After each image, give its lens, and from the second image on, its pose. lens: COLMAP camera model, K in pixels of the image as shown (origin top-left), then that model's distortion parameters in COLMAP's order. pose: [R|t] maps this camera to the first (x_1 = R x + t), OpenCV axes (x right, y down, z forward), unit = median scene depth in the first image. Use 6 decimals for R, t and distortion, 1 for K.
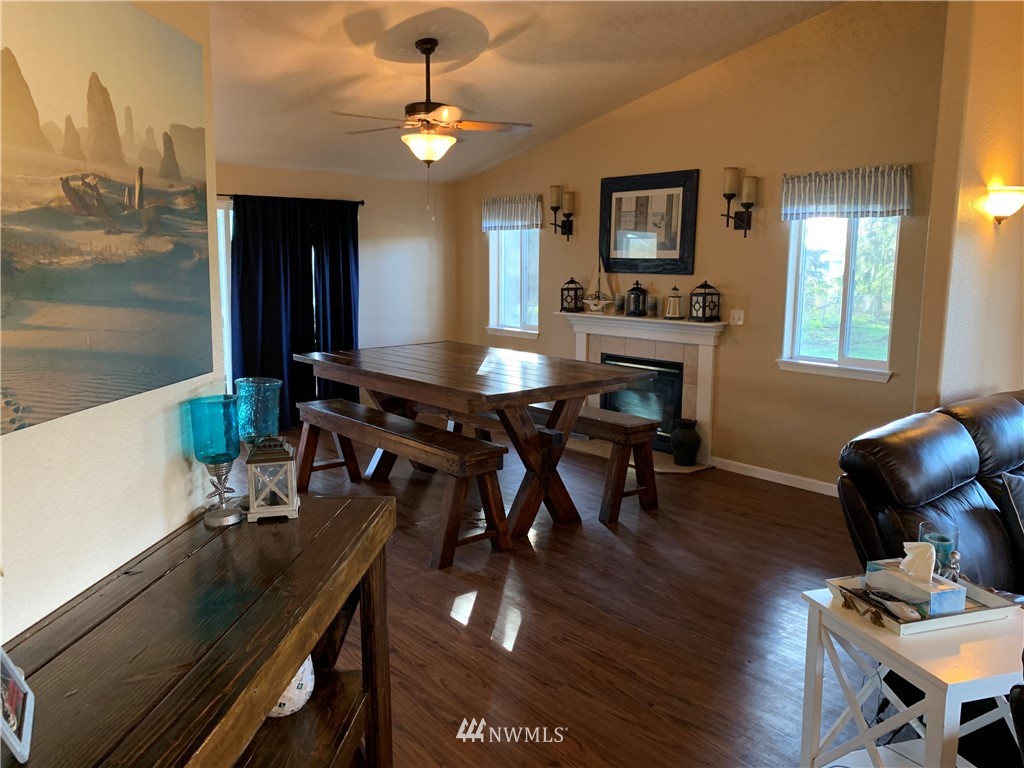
lens RADIAL K [[793.7, 0, 510.5], [0, 793.7, 380.8], [0, 0, 1]] dist [0.067933, -0.041725]
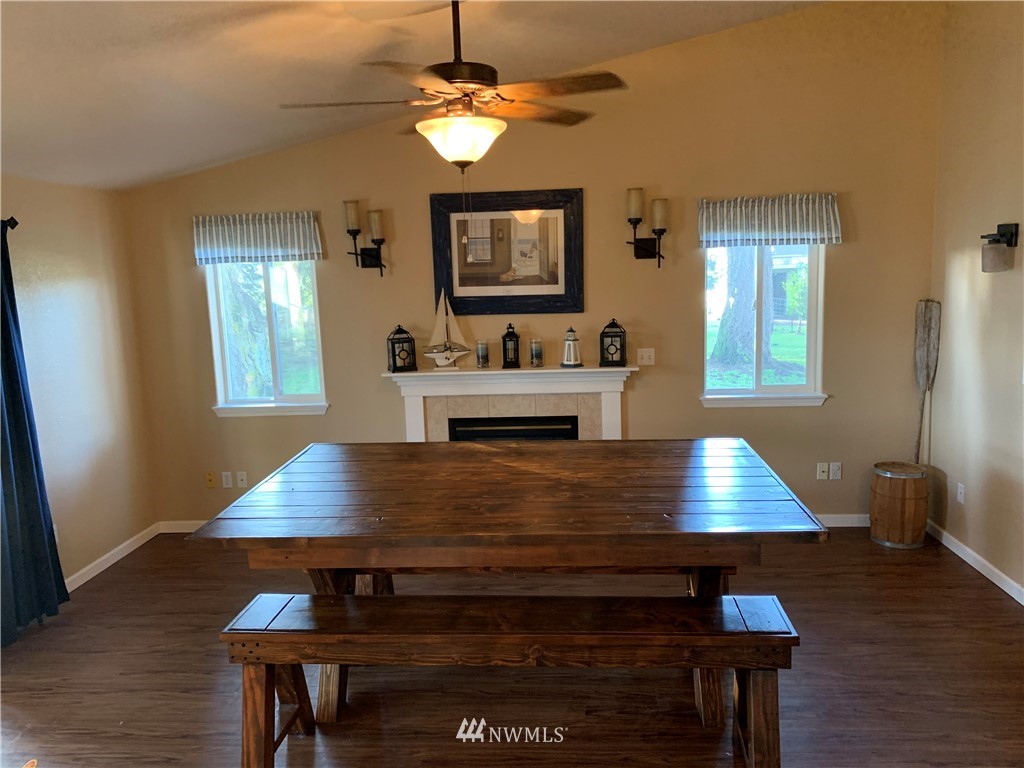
lens RADIAL K [[793.7, 0, 510.8], [0, 793.7, 390.9], [0, 0, 1]] dist [0.067933, -0.041725]
pose [[0.706263, -0.142743, 0.693410, -0.425581], [0.146724, 0.987709, 0.053883, -0.106955], [-0.692578, 0.063684, 0.718526, 0.449325]]
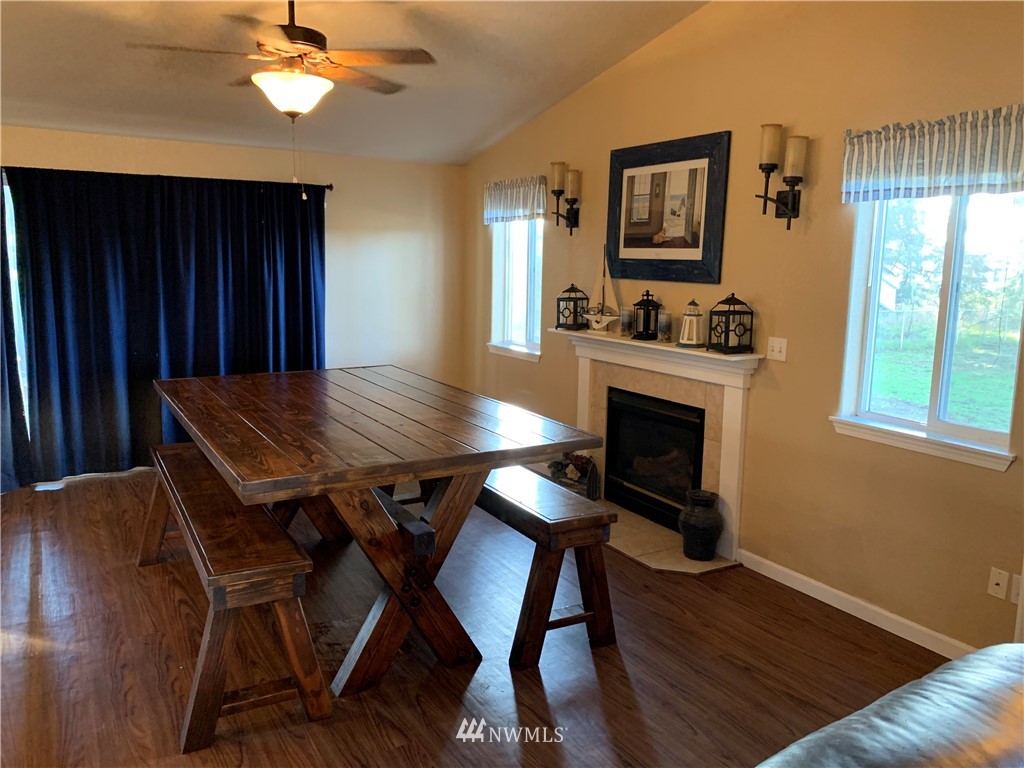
lens RADIAL K [[793.7, 0, 509.5], [0, 793.7, 374.4], [0, 0, 1]] dist [0.067933, -0.041725]
pose [[0.984649, 0.037291, -0.170515, 0.170107], [-0.038863, 0.999227, -0.005889, -0.043105], [0.170164, 0.012426, 0.985337, 0.286391]]
